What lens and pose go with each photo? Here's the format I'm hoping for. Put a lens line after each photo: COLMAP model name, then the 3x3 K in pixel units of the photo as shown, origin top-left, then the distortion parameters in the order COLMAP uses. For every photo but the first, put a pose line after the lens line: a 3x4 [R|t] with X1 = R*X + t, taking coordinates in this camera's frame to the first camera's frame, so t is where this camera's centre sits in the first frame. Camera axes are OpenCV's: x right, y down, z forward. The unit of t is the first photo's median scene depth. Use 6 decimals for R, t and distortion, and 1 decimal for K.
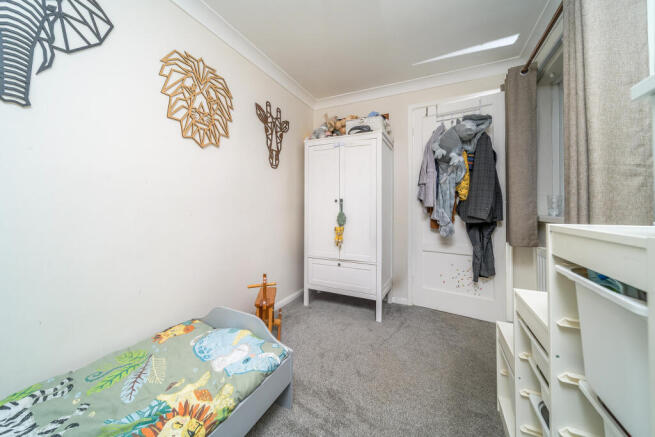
lens RADIAL K [[238.3, 0, 327.0], [0, 238.3, 212.3], [0, 0, 1]] dist [0.001882, 0.000114]
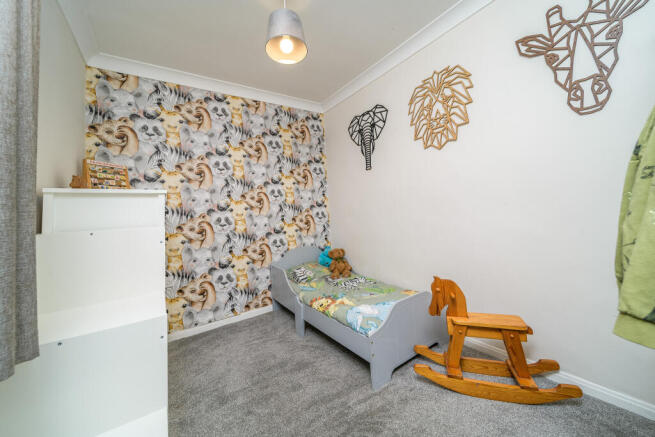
lens RADIAL K [[238.3, 0, 327.0], [0, 238.3, 212.3], [0, 0, 1]] dist [0.001882, 0.000114]
pose [[-0.497204, 0.006969, -0.867605, 0.657284], [0.027909, 0.999579, -0.007965, 0.015067], [0.867184, -0.028174, -0.497189, 1.022214]]
